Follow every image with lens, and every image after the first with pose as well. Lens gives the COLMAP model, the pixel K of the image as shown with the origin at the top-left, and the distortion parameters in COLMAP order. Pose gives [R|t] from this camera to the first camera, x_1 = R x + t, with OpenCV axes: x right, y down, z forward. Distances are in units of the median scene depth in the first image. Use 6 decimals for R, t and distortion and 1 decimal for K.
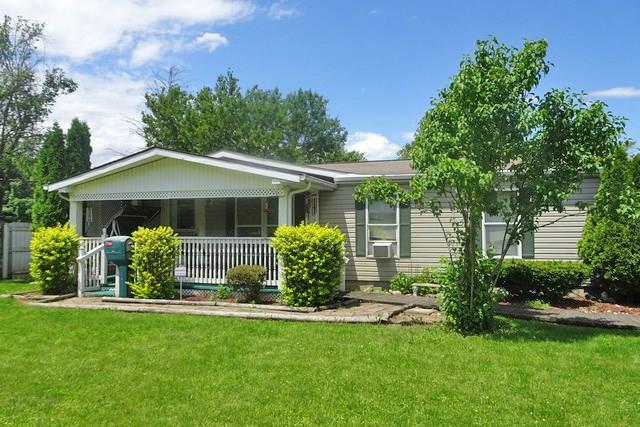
lens RADIAL K [[454.4, 0, 323.9], [0, 454.4, 215.3], [0, 0, 1]] dist [0.006131, 0.001914]
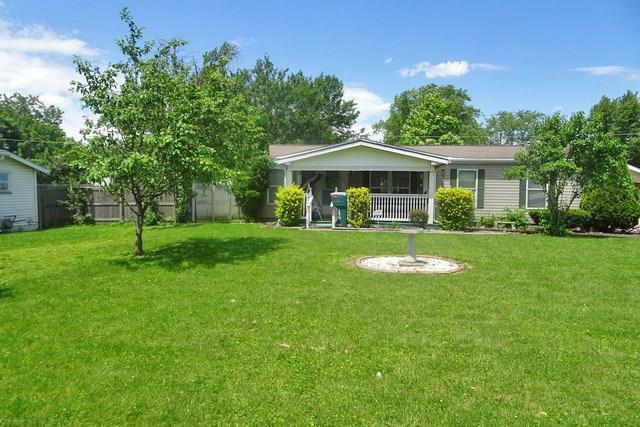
lens RADIAL K [[454.4, 0, 316.4], [0, 454.4, 211.0], [0, 0, 1]] dist [0.006131, 0.001914]
pose [[0.990596, 0.012467, 0.136254, -0.748111], [-0.022106, 0.997340, 0.069455, -0.001241], [-0.135025, -0.071814, 0.988236, -0.677364]]
